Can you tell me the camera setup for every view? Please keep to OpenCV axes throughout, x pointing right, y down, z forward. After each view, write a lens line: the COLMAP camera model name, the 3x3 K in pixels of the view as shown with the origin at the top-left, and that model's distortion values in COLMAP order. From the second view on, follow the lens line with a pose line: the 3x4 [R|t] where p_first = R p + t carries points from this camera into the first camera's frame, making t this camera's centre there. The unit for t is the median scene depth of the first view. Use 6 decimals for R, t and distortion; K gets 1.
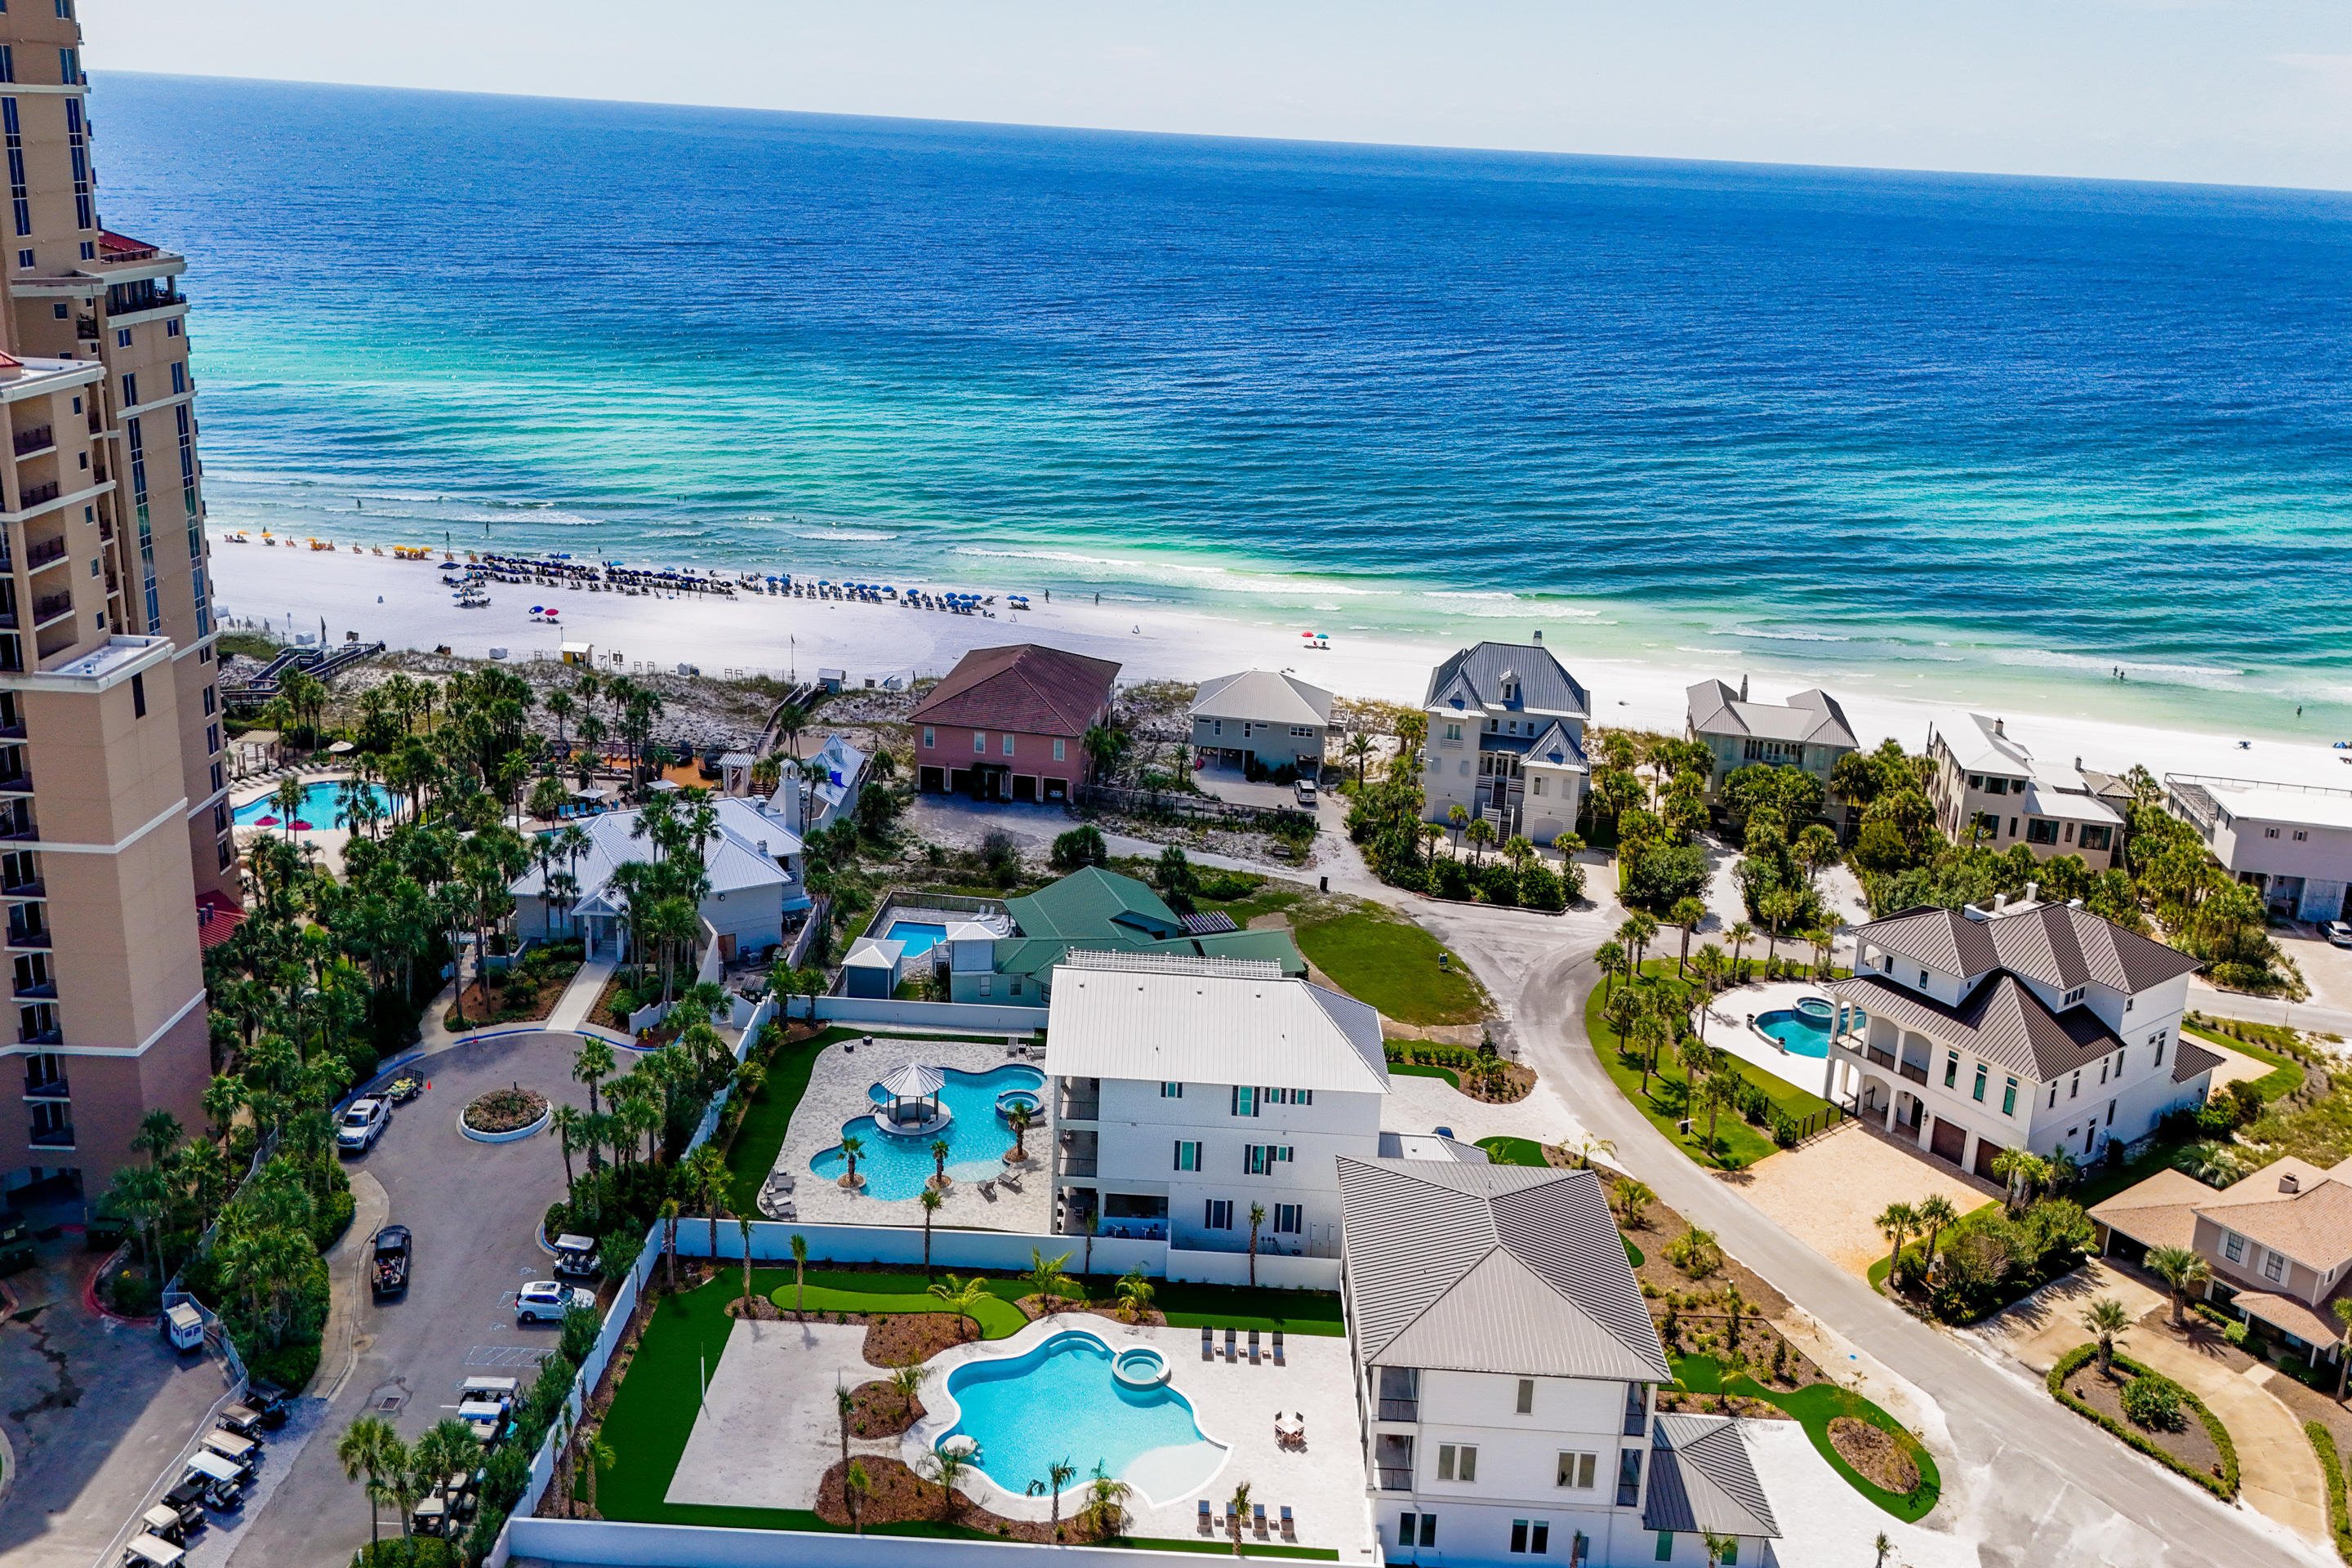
lens RADIAL K [[1870.5, 0, 1135.0], [0, 1870.5, 478.4], [0, 0, 1]] dist [0.061500, -0.066183]
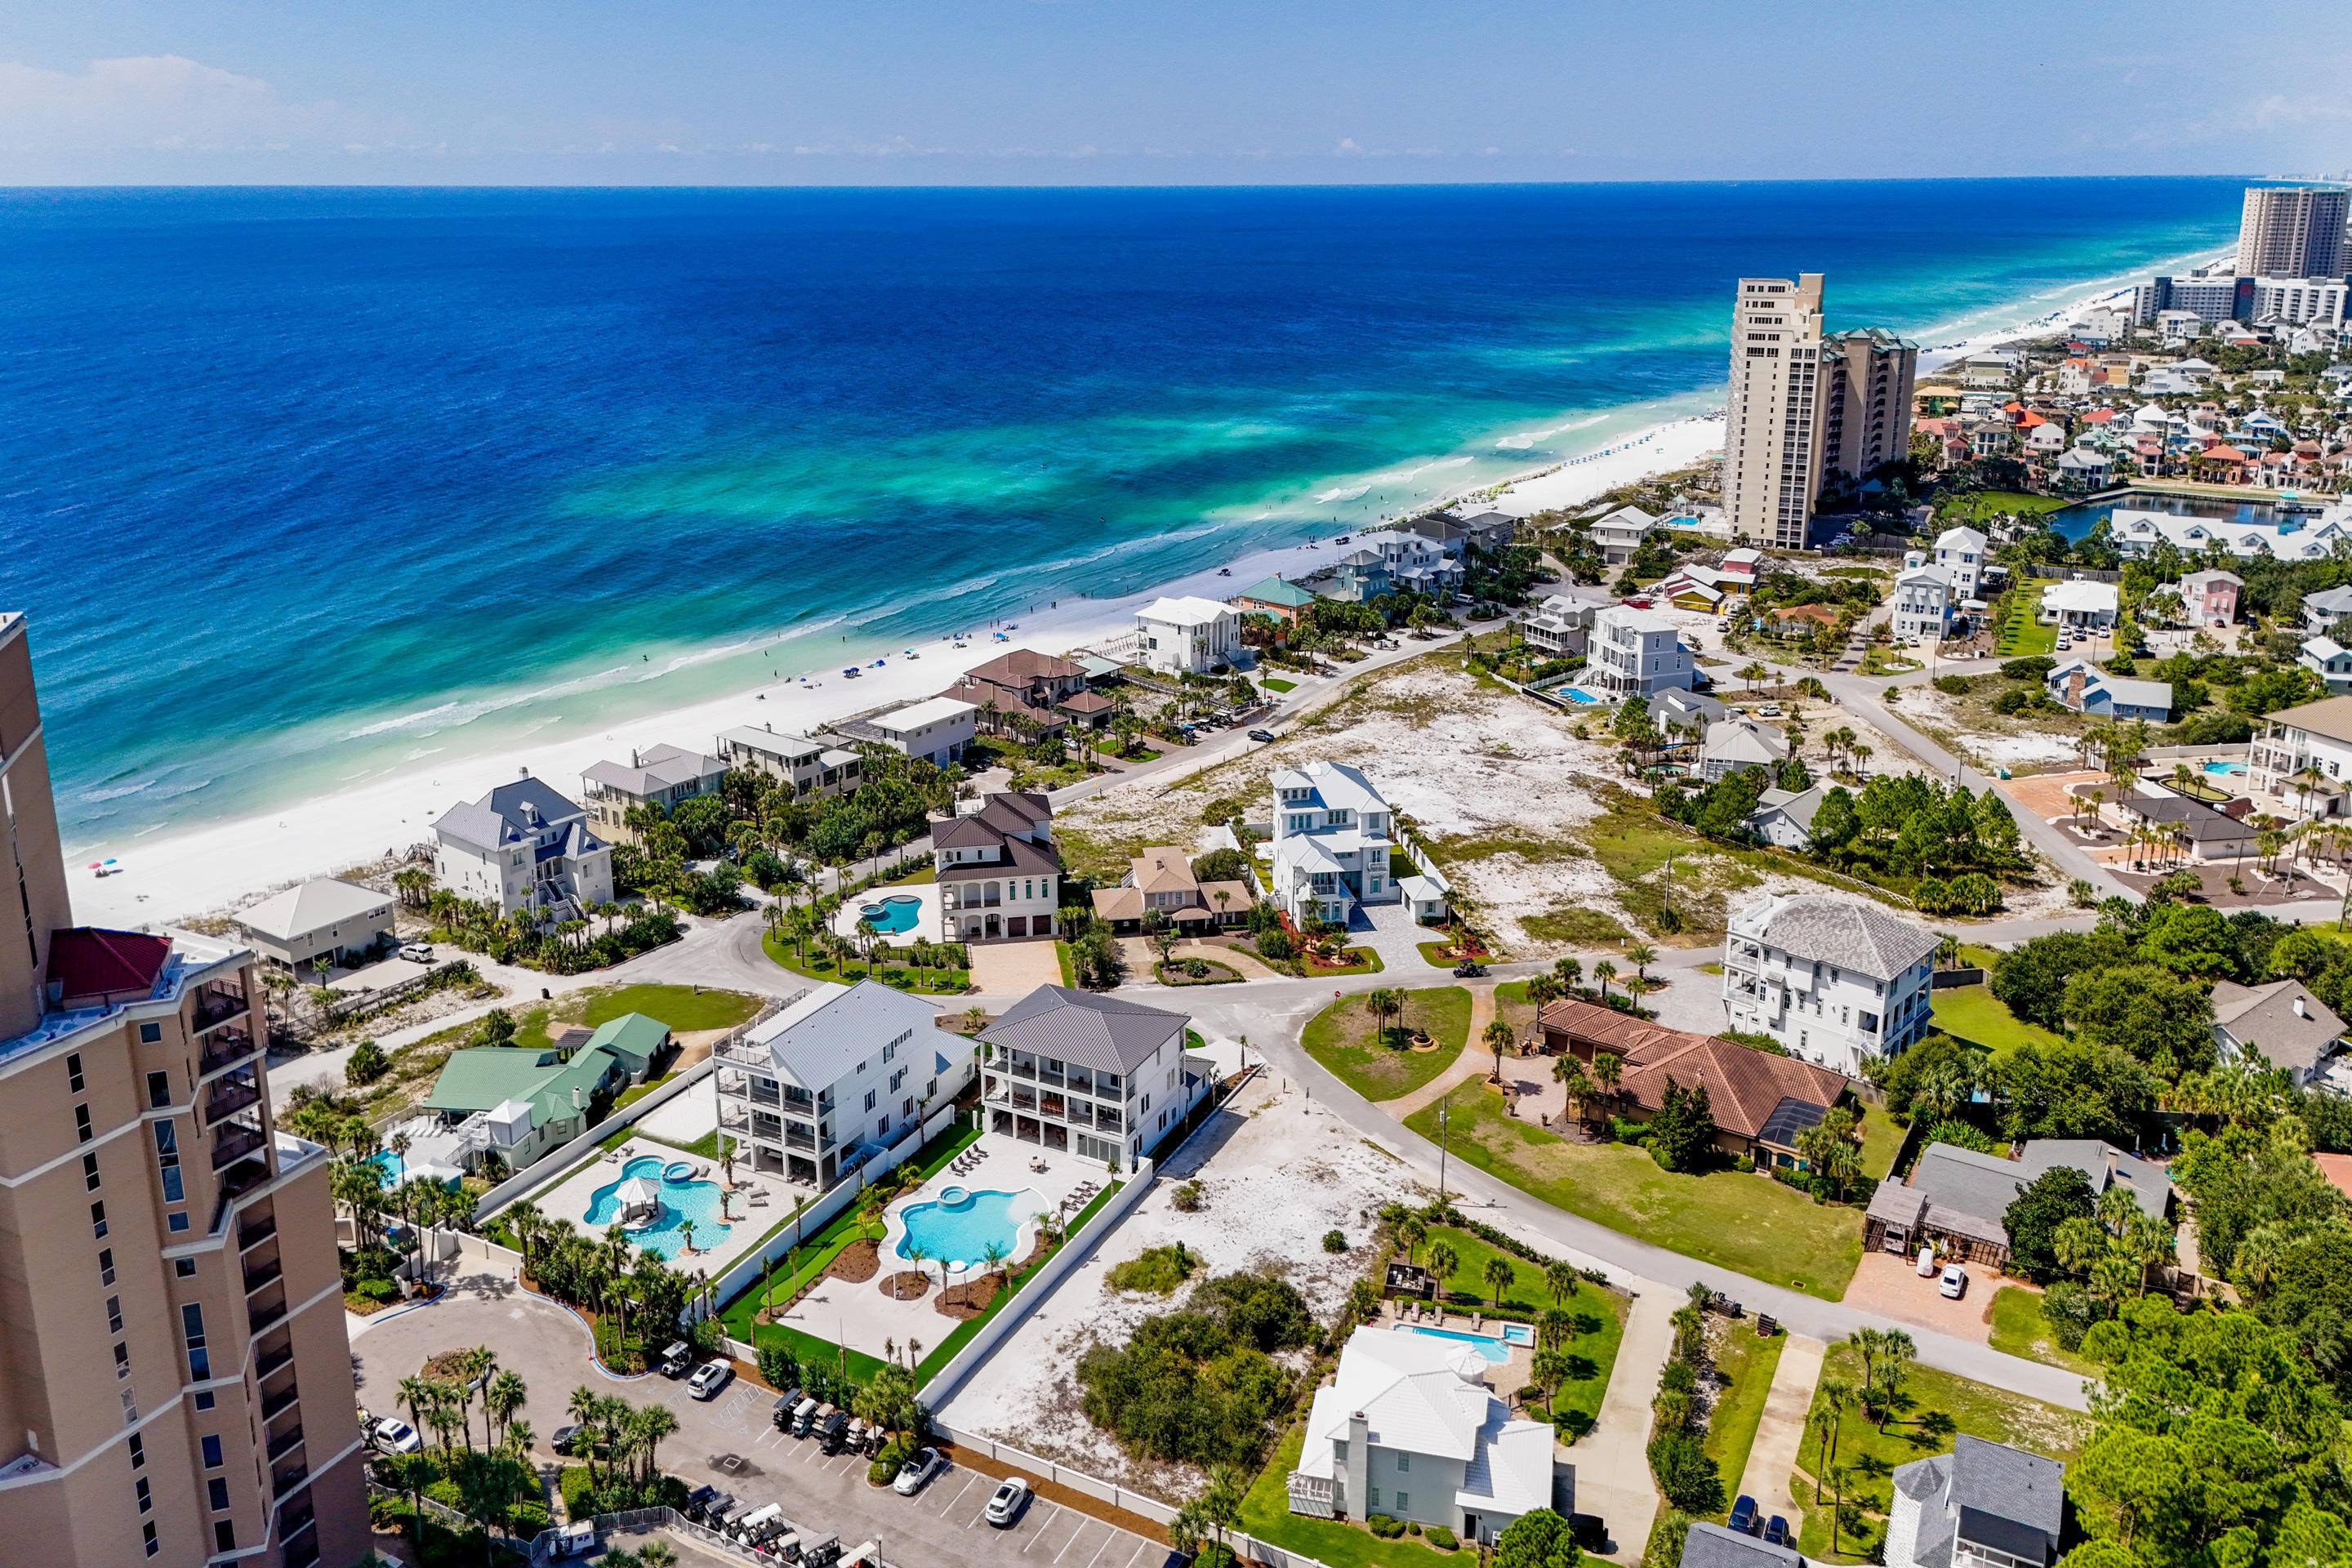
lens RADIAL K [[1756.0, 0, 1188.3], [0, 1756.0, 740.9], [0, 0, 1]] dist [0.066364, -0.071314]
pose [[0.429228, -0.316860, 0.845791, -0.945280], [0.186311, 0.947365, 0.260362, -0.258771], [-0.883771, 0.045826, 0.465670, 0.017802]]
